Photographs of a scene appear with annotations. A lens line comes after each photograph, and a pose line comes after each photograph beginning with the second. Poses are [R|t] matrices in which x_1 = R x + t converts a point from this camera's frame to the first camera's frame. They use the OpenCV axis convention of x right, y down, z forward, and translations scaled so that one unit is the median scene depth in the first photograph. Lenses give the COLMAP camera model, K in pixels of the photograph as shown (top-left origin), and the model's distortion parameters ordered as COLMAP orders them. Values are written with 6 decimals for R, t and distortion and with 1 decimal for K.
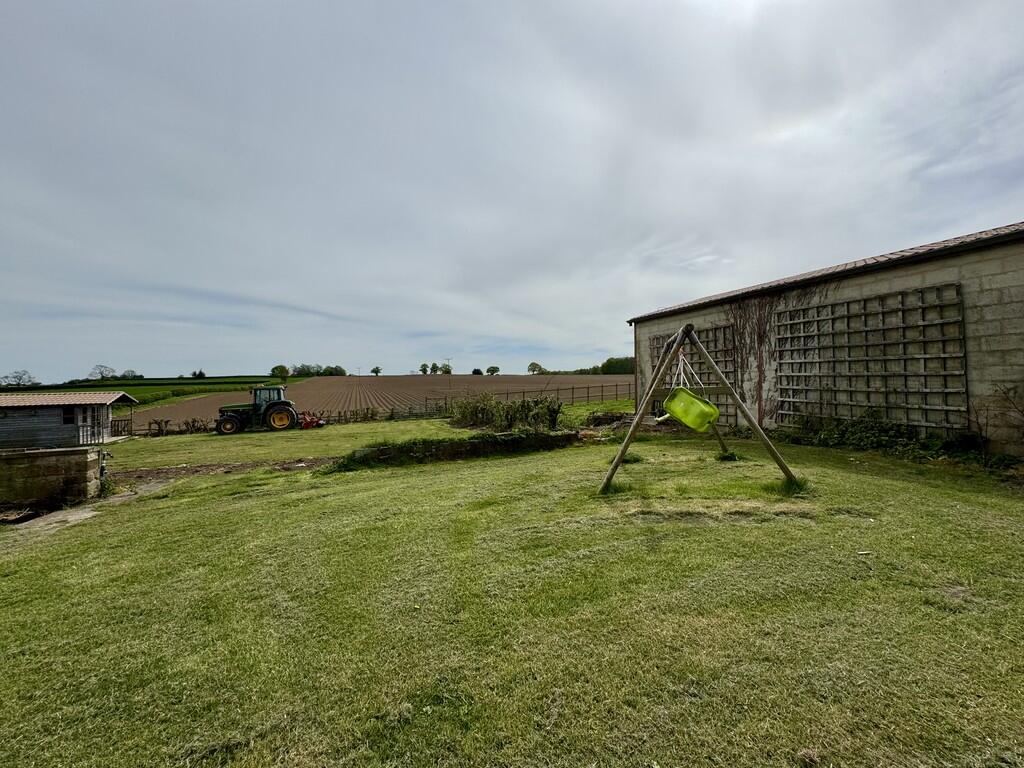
lens RADIAL K [[409.0, 0, 513.0], [0, 409.0, 384.4], [0, 0, 1]] dist [-0.001929, 0.000434]
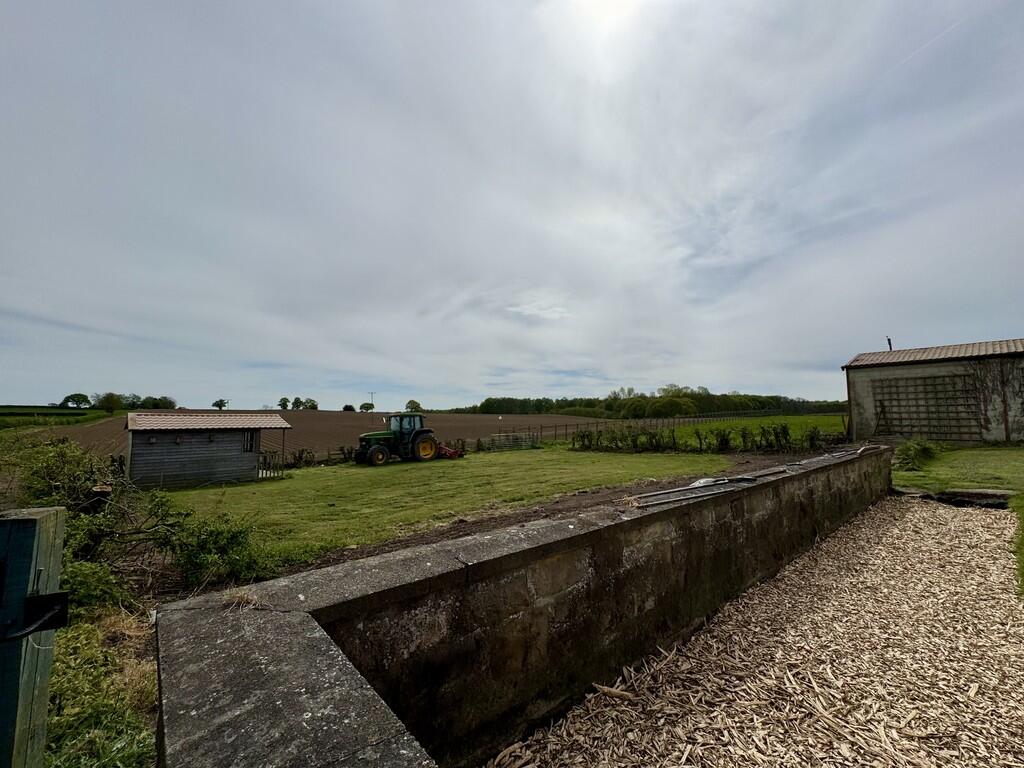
lens RADIAL K [[409.0, 0, 513.0], [0, 409.0, 384.4], [0, 0, 1]] dist [-0.001929, 0.000434]
pose [[0.947223, 0.043343, 0.317631, -3.090279], [-0.012784, 0.995137, -0.097668, 0.127026], [-0.320320, 0.088452, 0.943171, 0.201268]]
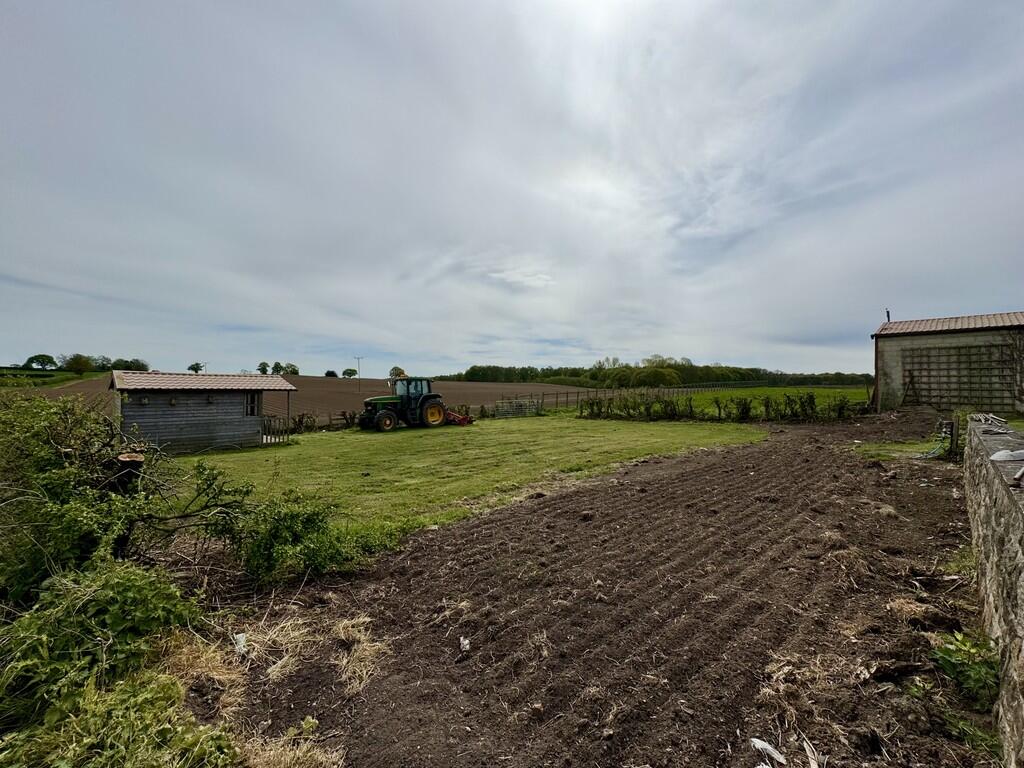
lens RADIAL K [[409.0, 0, 513.0], [0, 409.0, 384.4], [0, 0, 1]] dist [-0.001929, 0.000434]
pose [[0.933507, 0.031756, 0.357149, -3.293370], [-0.025818, 0.999438, -0.021383, 0.157074], [-0.357628, 0.010741, 0.933803, 0.493901]]
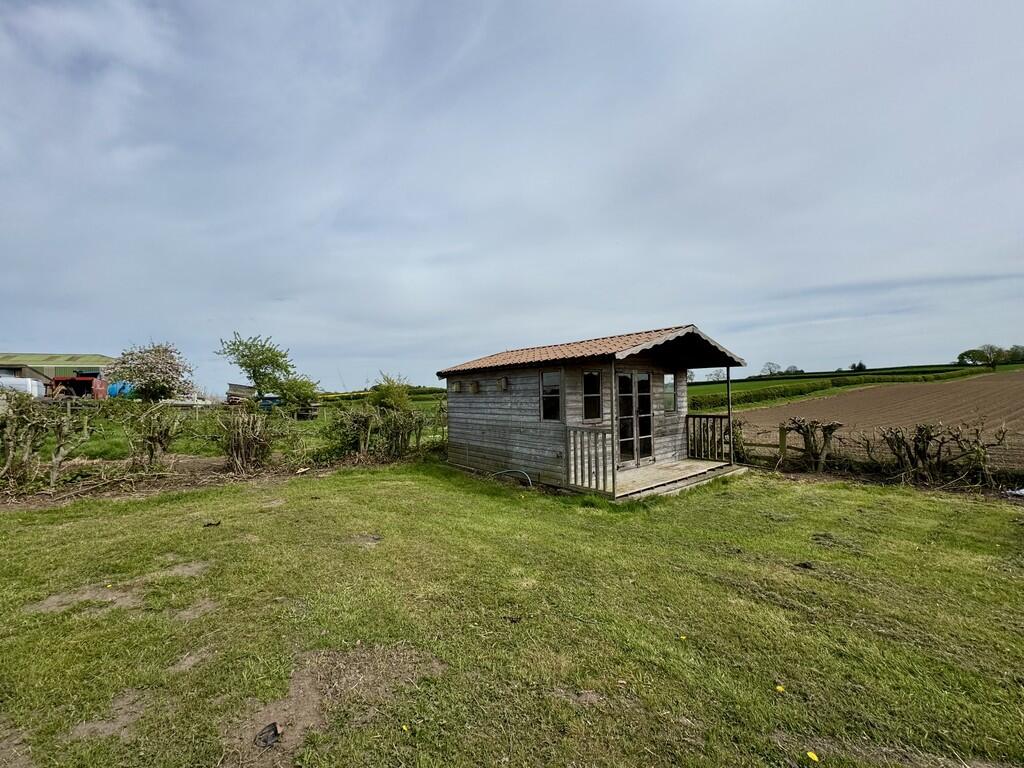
lens RADIAL K [[409.0, 0, 513.0], [0, 409.0, 384.4], [0, 0, 1]] dist [-0.001929, 0.000434]
pose [[0.213537, -0.005583, -0.976919, -2.754120], [0.017429, 0.999846, -0.001904, 0.246996], [0.976780, -0.016620, 0.213601, 3.239701]]
